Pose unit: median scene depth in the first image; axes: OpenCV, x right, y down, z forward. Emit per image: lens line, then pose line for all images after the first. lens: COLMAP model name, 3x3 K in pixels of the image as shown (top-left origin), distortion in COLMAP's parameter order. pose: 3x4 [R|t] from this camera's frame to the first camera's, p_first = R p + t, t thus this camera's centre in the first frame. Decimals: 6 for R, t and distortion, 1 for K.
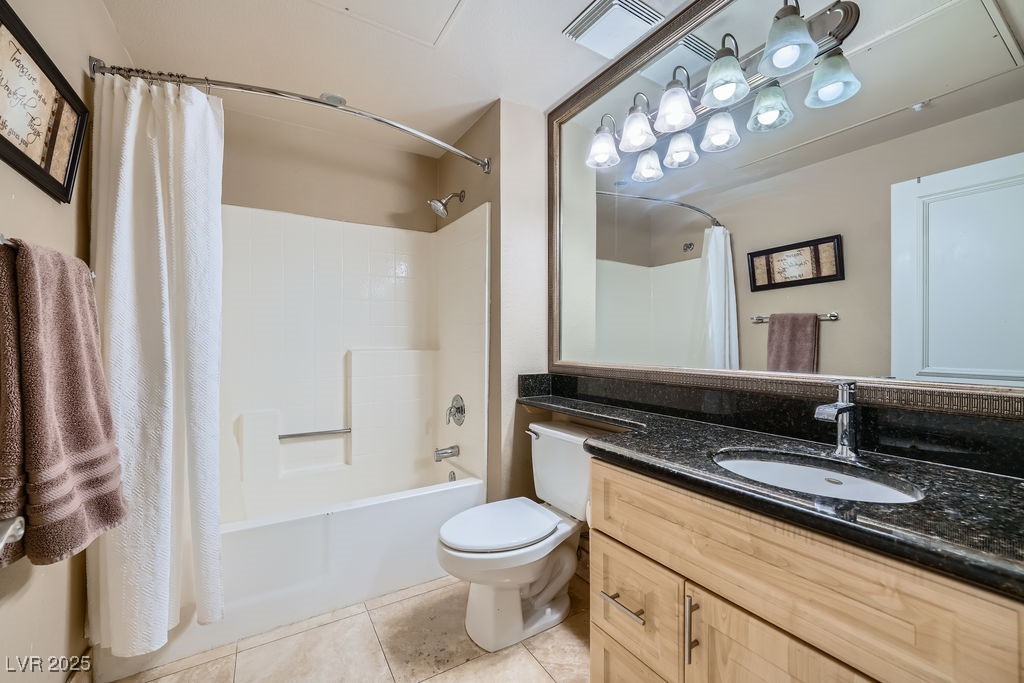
lens RADIAL K [[400.9, 0, 508.5], [0, 400.9, 341.4], [0, 0, 1]] dist [-0.019560, 0.000023]
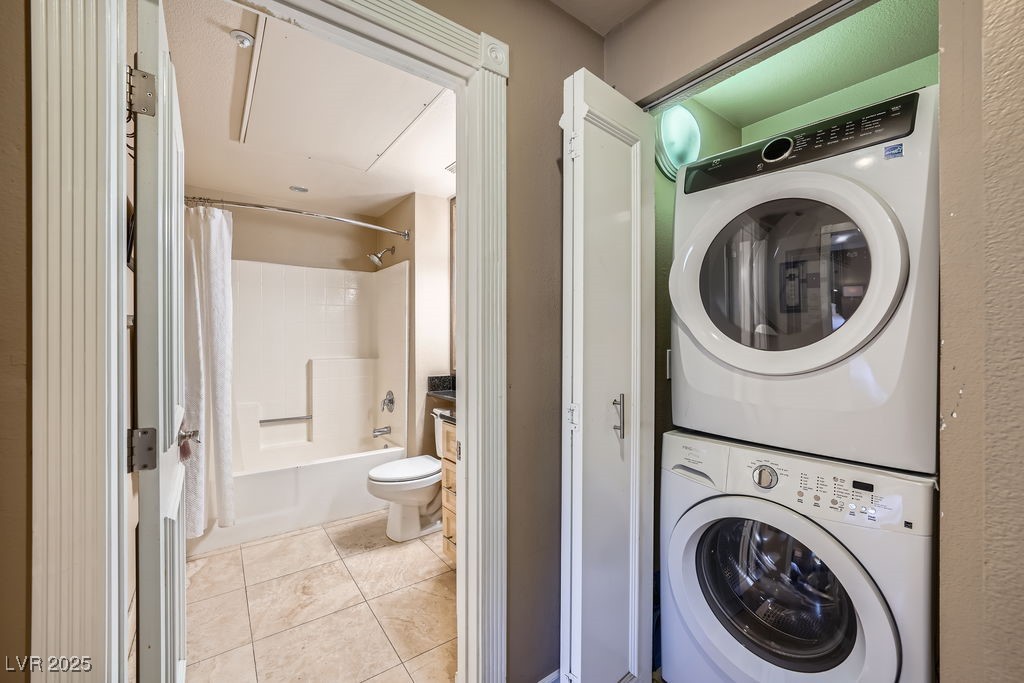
lens RADIAL K [[409.0, 0, 507.7], [0, 409.0, 340.8], [0, 0, 1]] dist [-0.009043, 0.000609]
pose [[0.996728, 0.000298, 0.080832, 0.196134], [-0.000763, 0.999983, 0.005717, -0.059069], [-0.080829, -0.005760, 0.996711, -0.542317]]
